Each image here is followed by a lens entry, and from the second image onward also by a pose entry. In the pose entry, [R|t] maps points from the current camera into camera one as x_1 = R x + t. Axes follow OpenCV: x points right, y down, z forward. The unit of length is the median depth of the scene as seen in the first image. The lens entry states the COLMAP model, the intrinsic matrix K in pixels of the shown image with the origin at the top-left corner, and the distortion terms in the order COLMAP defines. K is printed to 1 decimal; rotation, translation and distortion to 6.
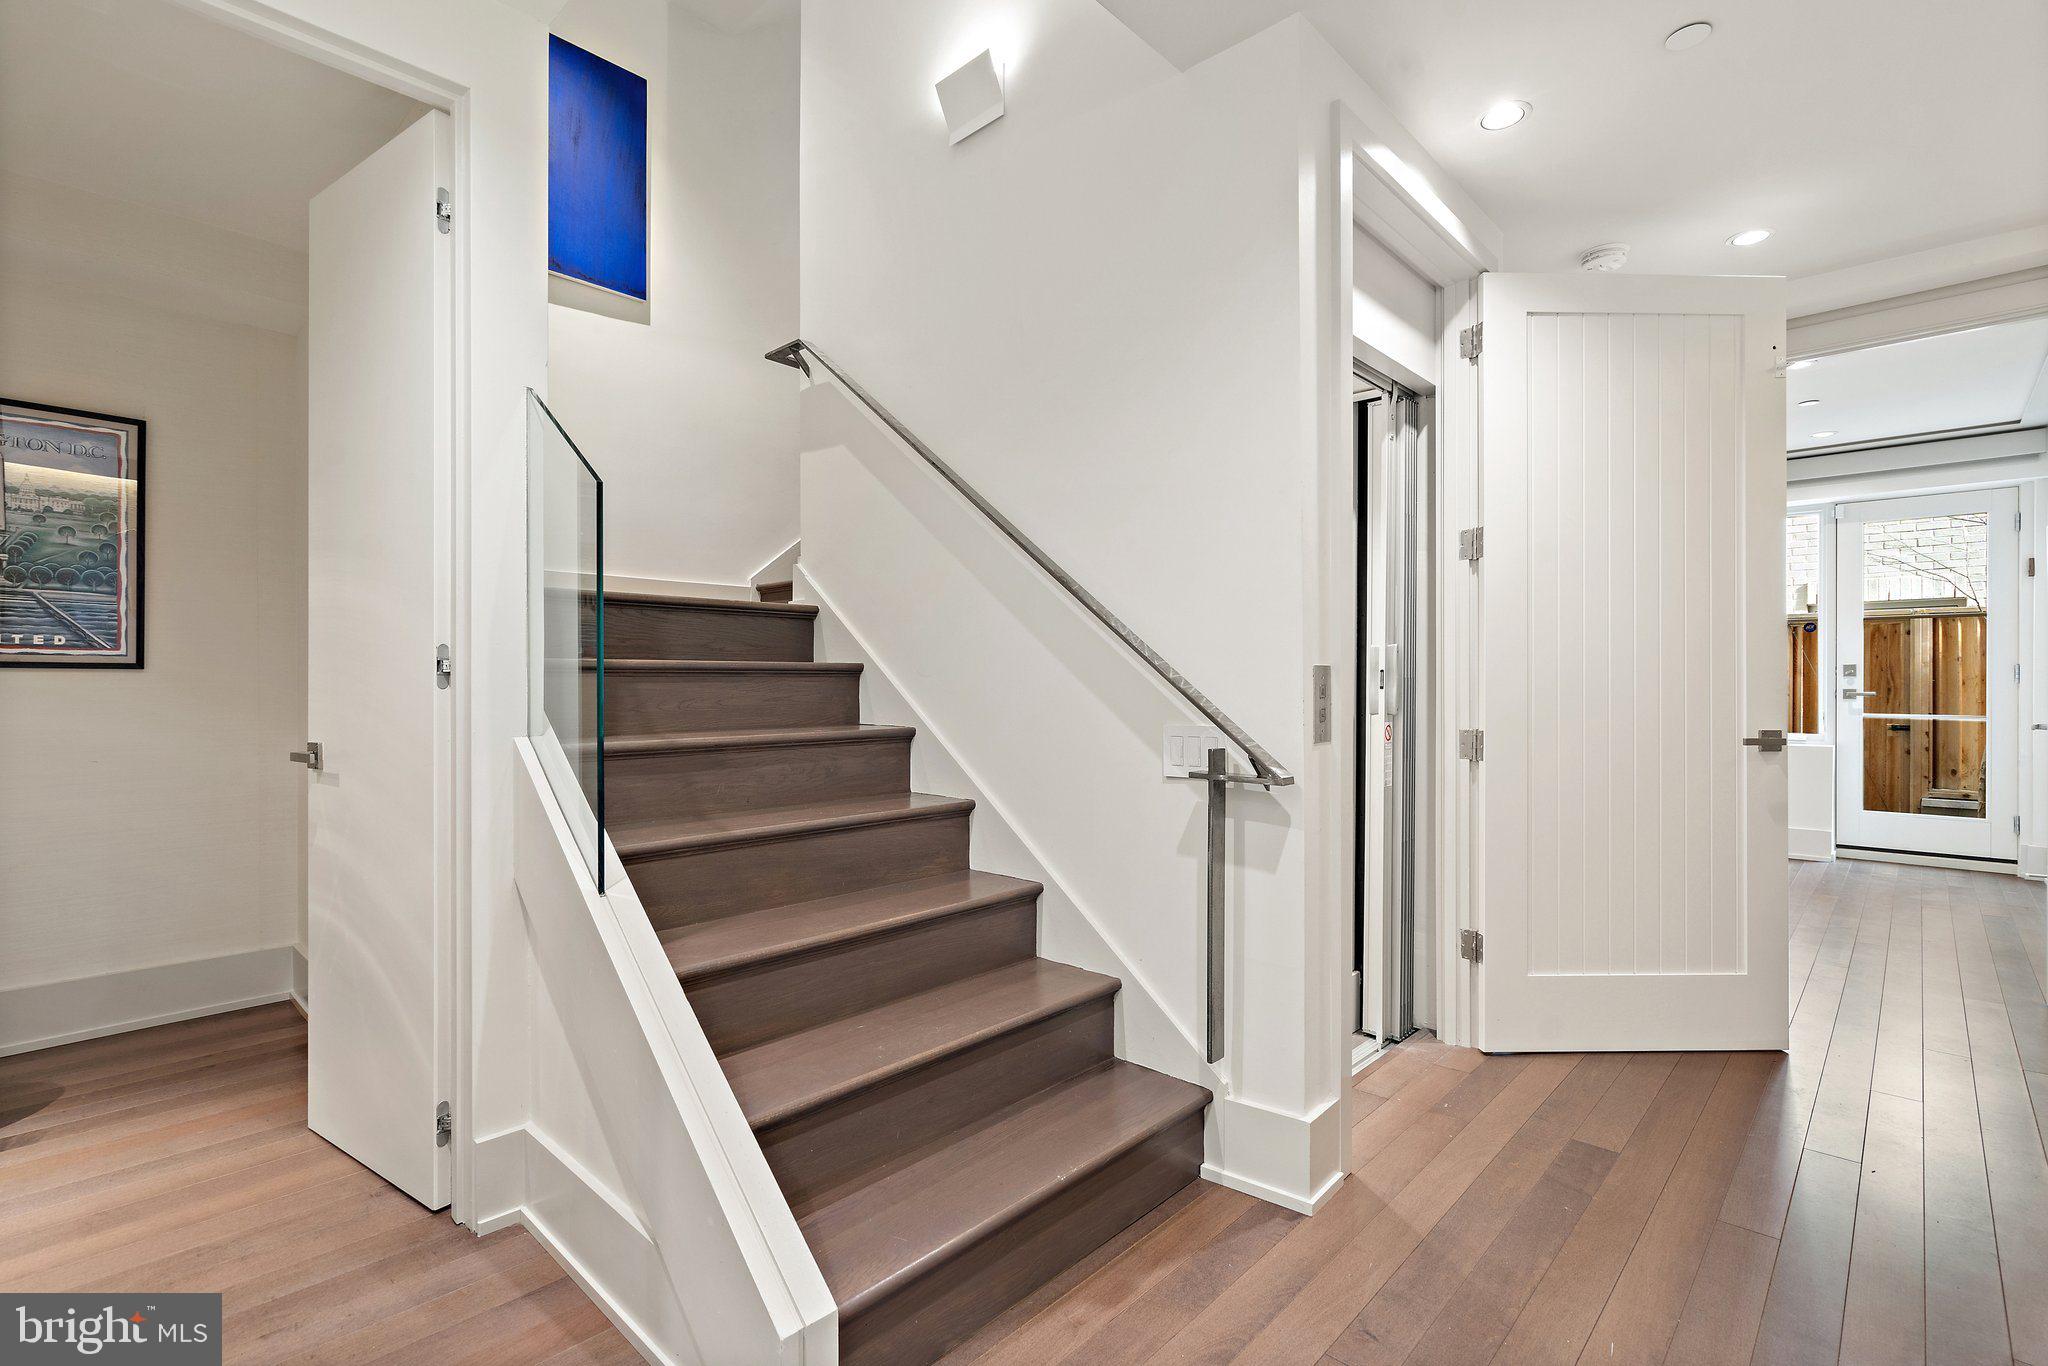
lens RADIAL K [[950.6, 0, 1028.1], [0, 950.6, 680.4], [0, 0, 1]] dist [-0.001699, 0.000242]
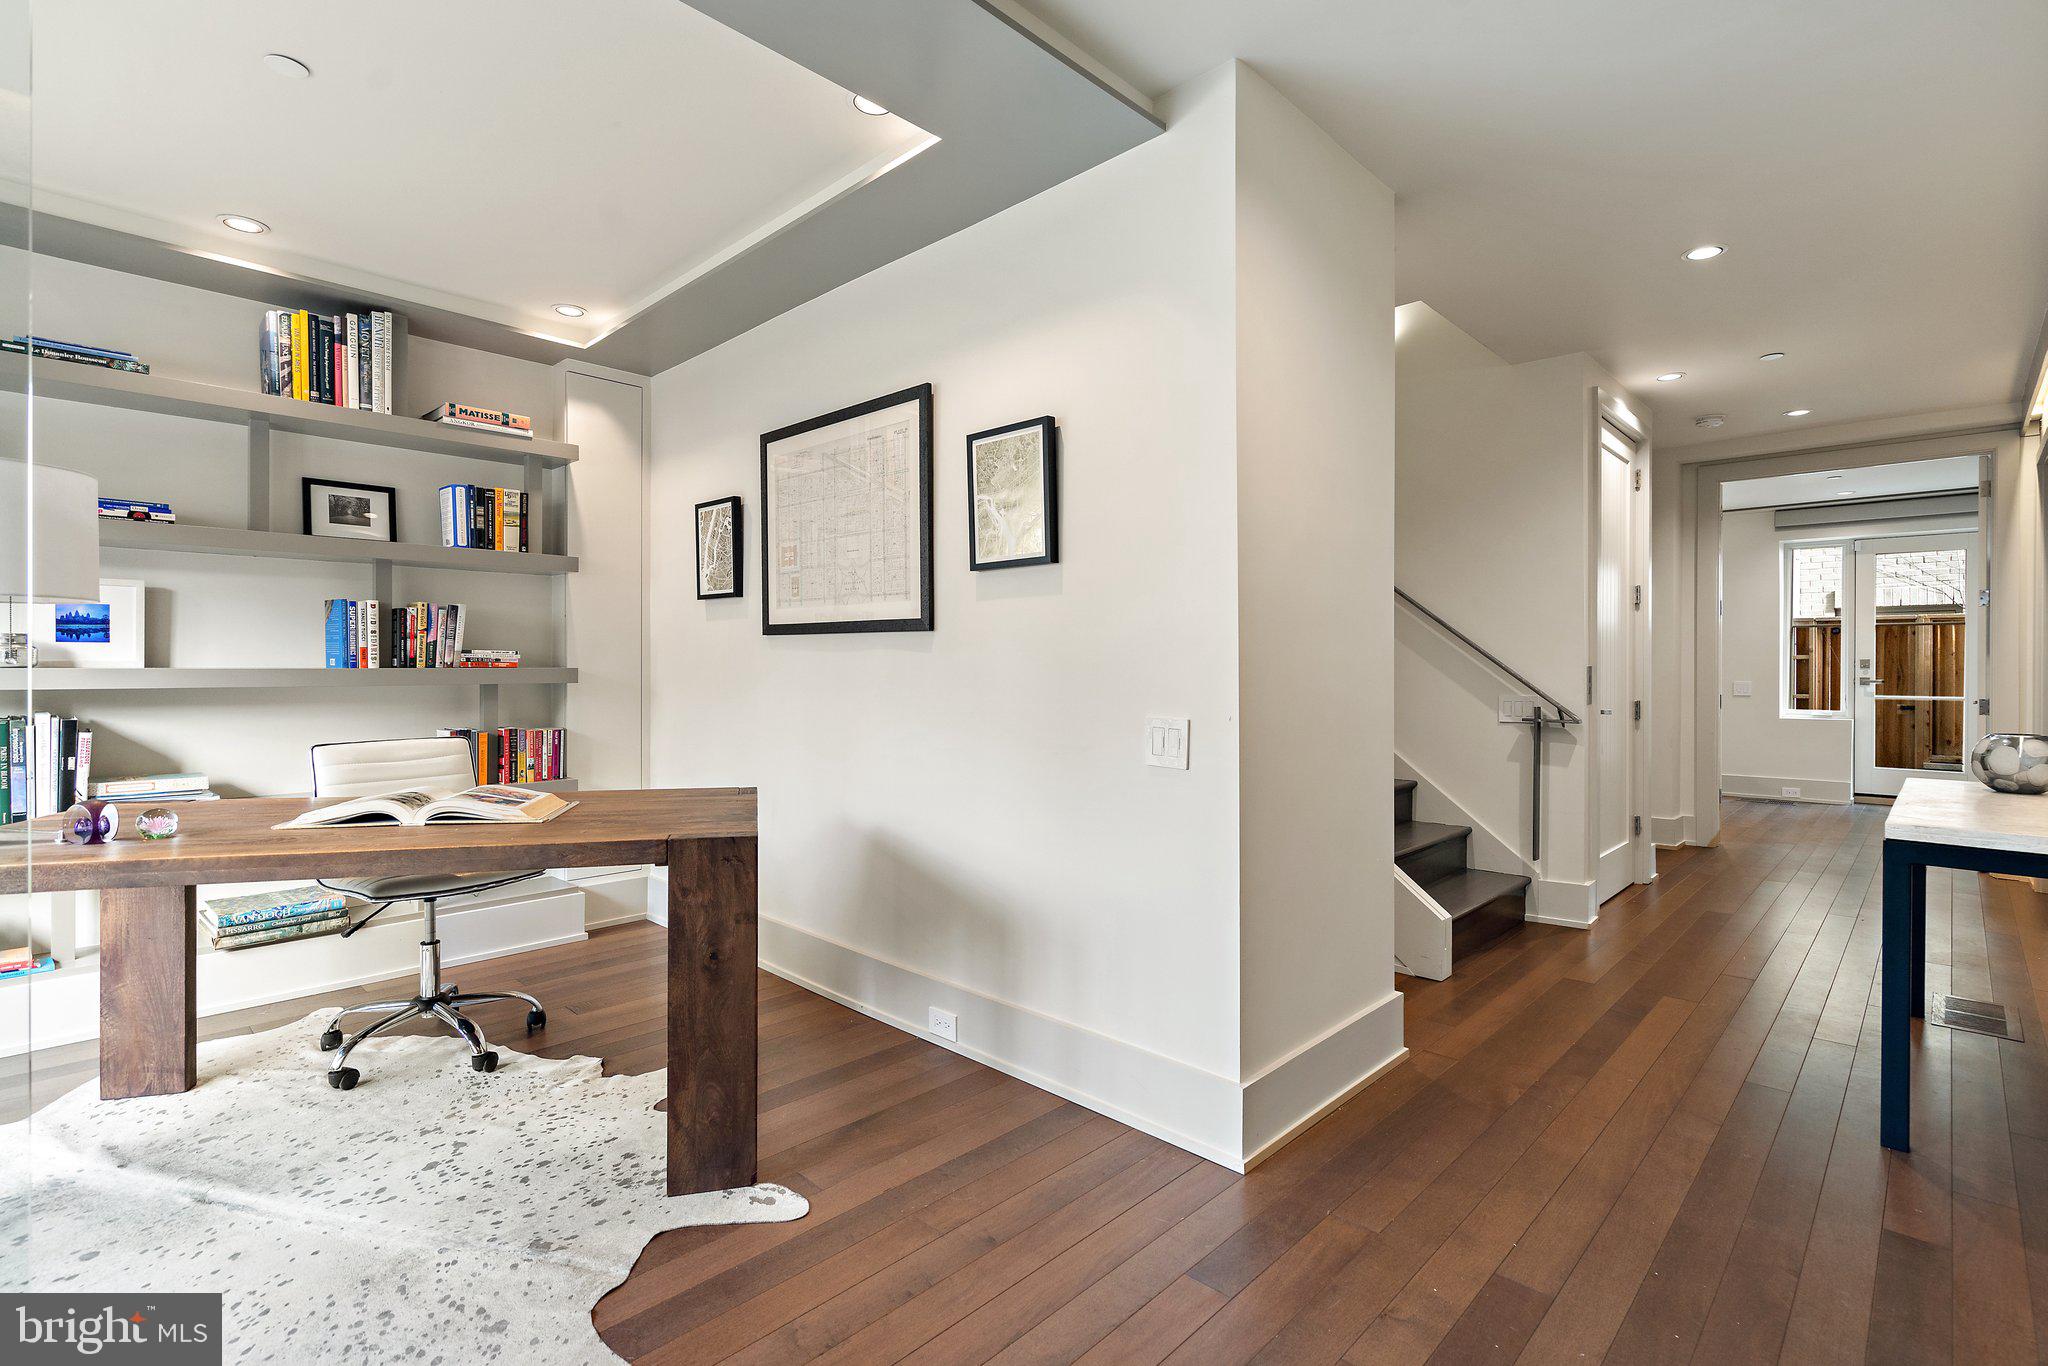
lens RADIAL K [[950.6, 0, 1019.6], [0, 950.6, 679.8], [0, 0, 1]] dist [-0.001699, 0.000242]
pose [[0.999693, -0.005397, -0.024185, -0.267902], [0.005587, 0.999954, 0.007765, -0.004260], [0.024142, -0.007897, 0.999677, -0.334322]]
